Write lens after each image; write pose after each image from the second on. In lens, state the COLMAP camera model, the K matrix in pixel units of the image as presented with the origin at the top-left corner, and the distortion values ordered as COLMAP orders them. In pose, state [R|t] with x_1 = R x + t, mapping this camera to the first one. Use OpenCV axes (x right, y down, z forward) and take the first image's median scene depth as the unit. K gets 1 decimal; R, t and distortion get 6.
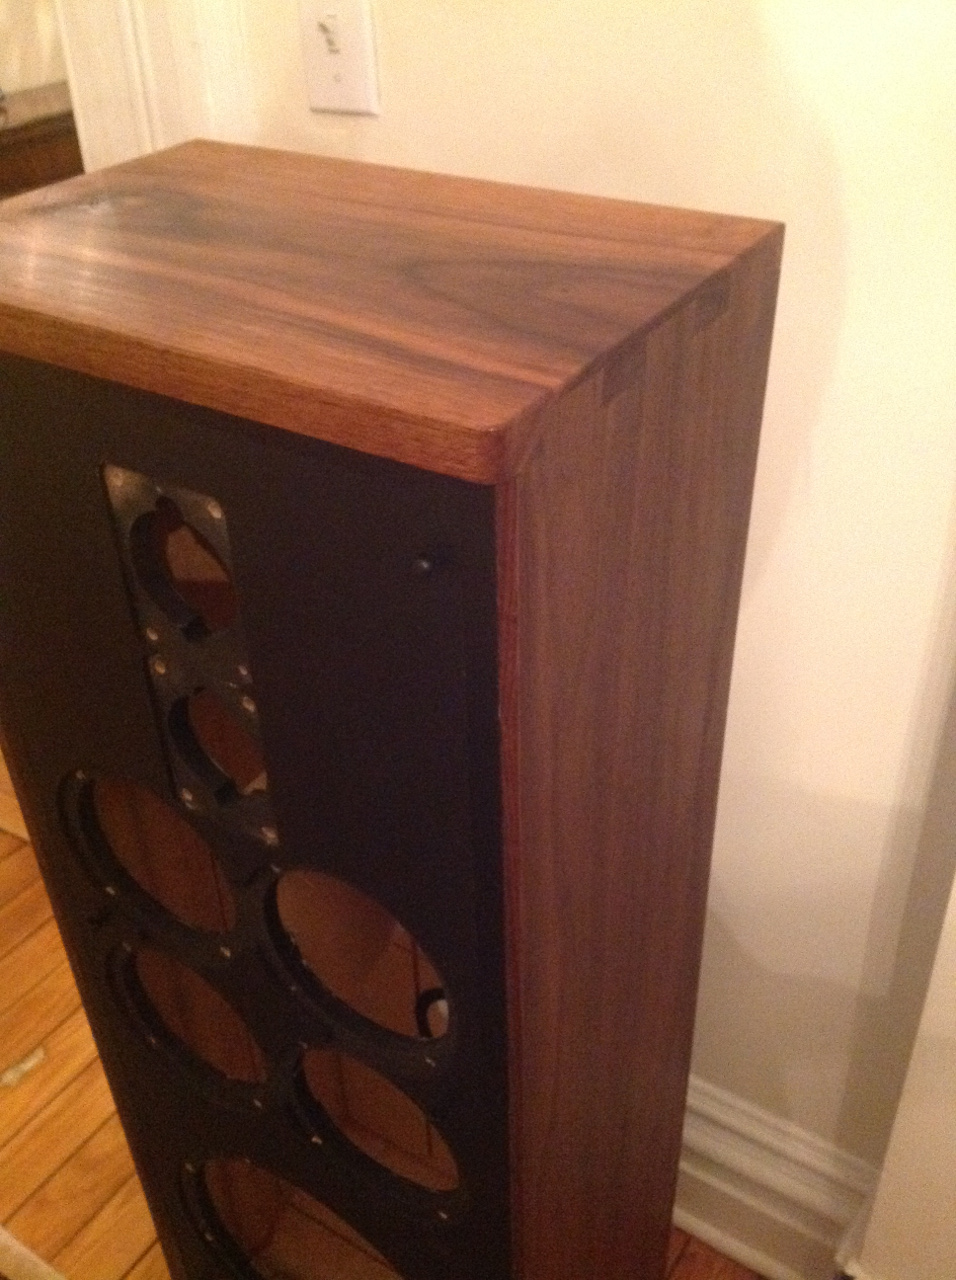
lens RADIAL K [[1274.7, 0, 478.2], [0, 1274.7, 641.1], [0, 0, 1]] dist [-0.000206, 0.000000]
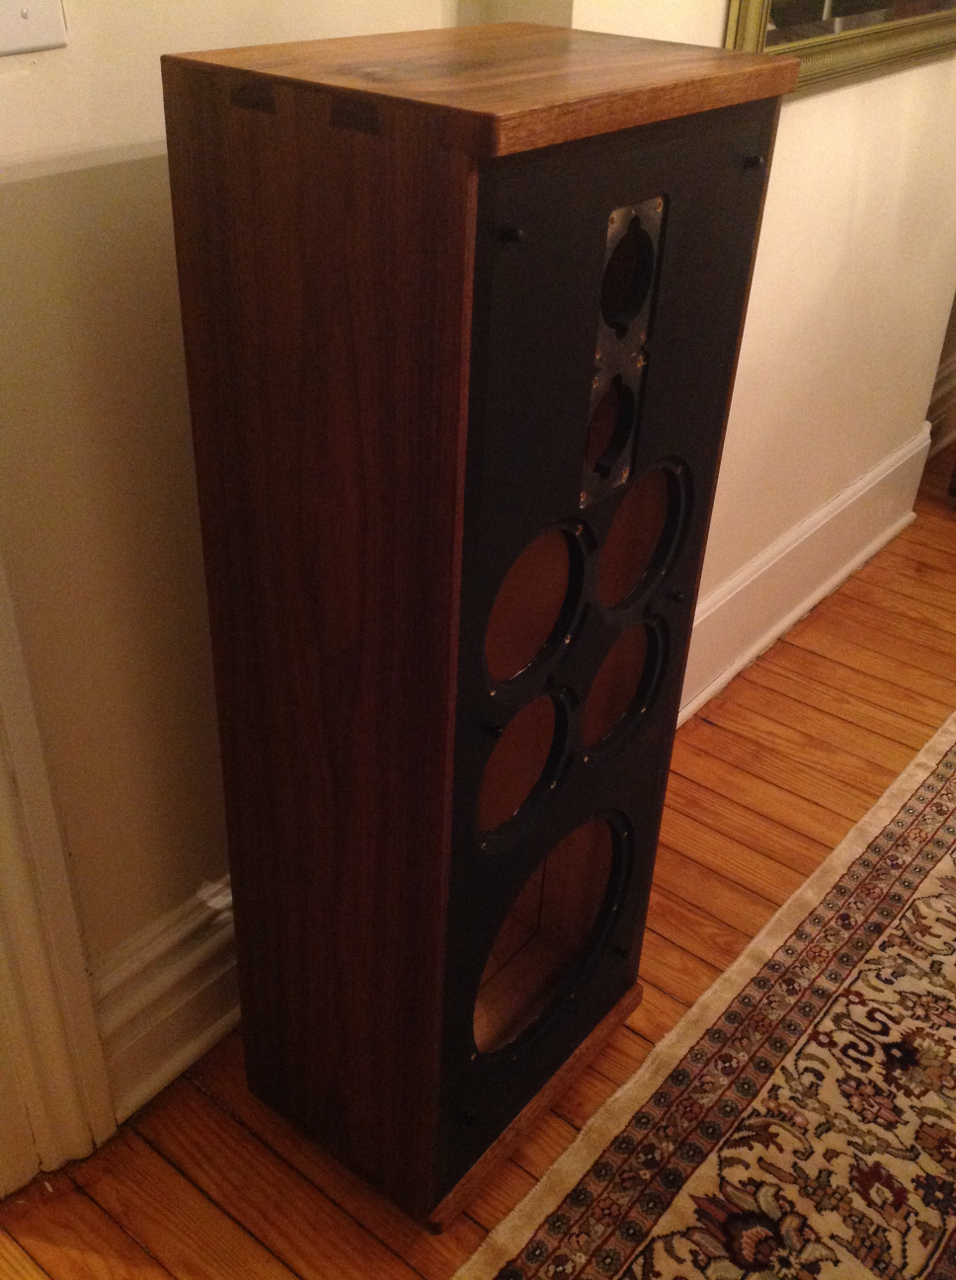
lens RADIAL K [[1274.7, 0, 476.5], [0, 1274.7, 639.3], [0, 0, 1]] dist [-0.000206, 0.000000]
pose [[0.114067, -0.507836, 0.853868, -1.753866], [0.531910, 0.757130, 0.379244, -0.395913], [-0.839083, 0.410922, 0.356487, 0.830572]]
